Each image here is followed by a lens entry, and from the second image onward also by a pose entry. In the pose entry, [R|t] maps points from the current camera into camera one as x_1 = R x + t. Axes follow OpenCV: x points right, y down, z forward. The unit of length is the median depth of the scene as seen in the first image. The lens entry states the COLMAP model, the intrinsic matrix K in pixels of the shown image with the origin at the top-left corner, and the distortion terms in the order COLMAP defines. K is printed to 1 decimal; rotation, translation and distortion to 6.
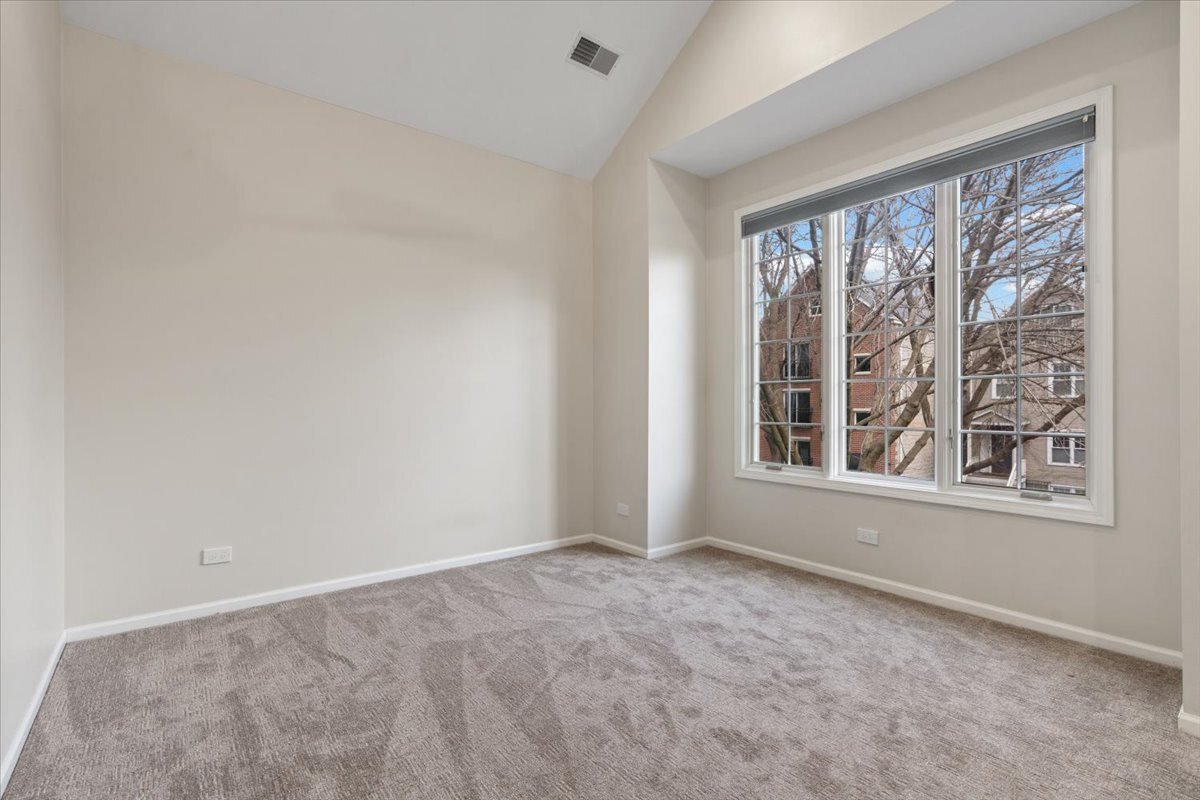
lens RADIAL K [[560.5, 0, 586.0], [0, 560.5, 402.1], [0, 0, 1]] dist [0.003388, 0.000616]
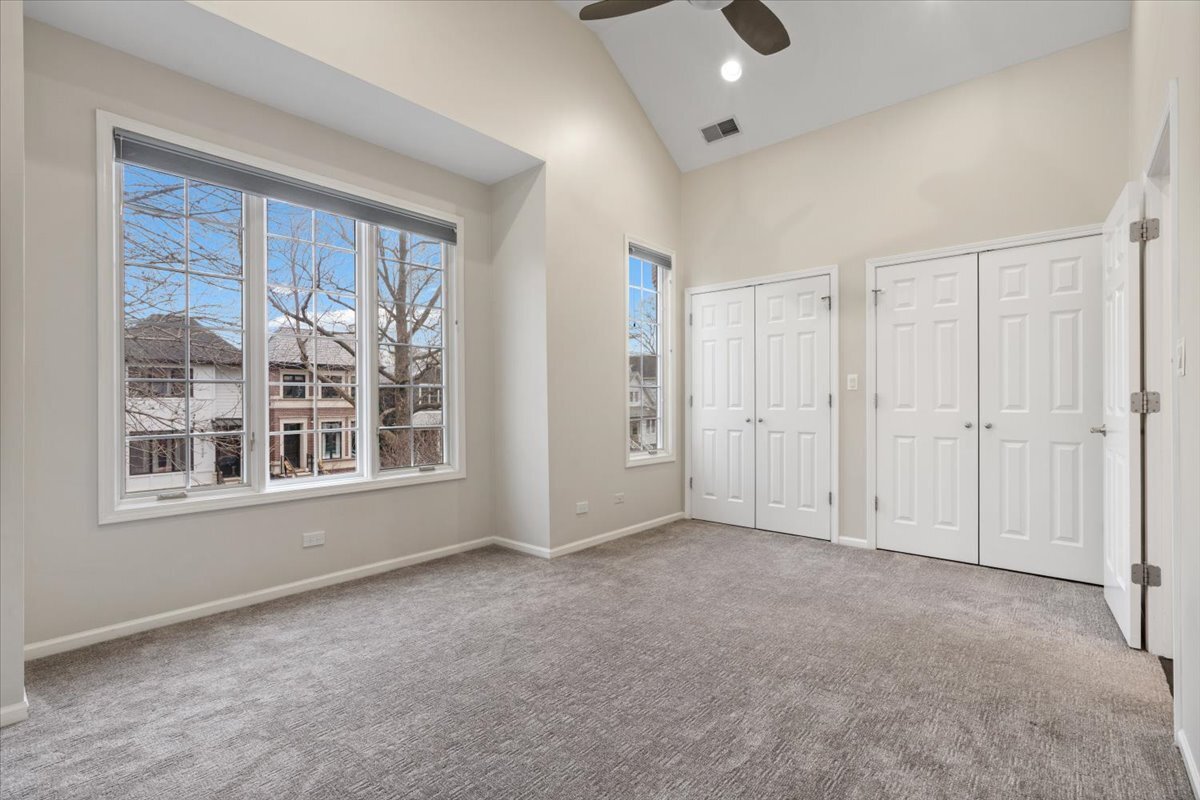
lens RADIAL K [[560.5, 0, 586.0], [0, 560.5, 402.1], [0, 0, 1]] dist [0.003388, 0.000616]
pose [[-0.198159, 0.001721, 0.980168, -0.581911], [0.006557, 0.999978, -0.000430, -0.003807], [-0.980148, 0.006342, -0.198166, 0.714446]]
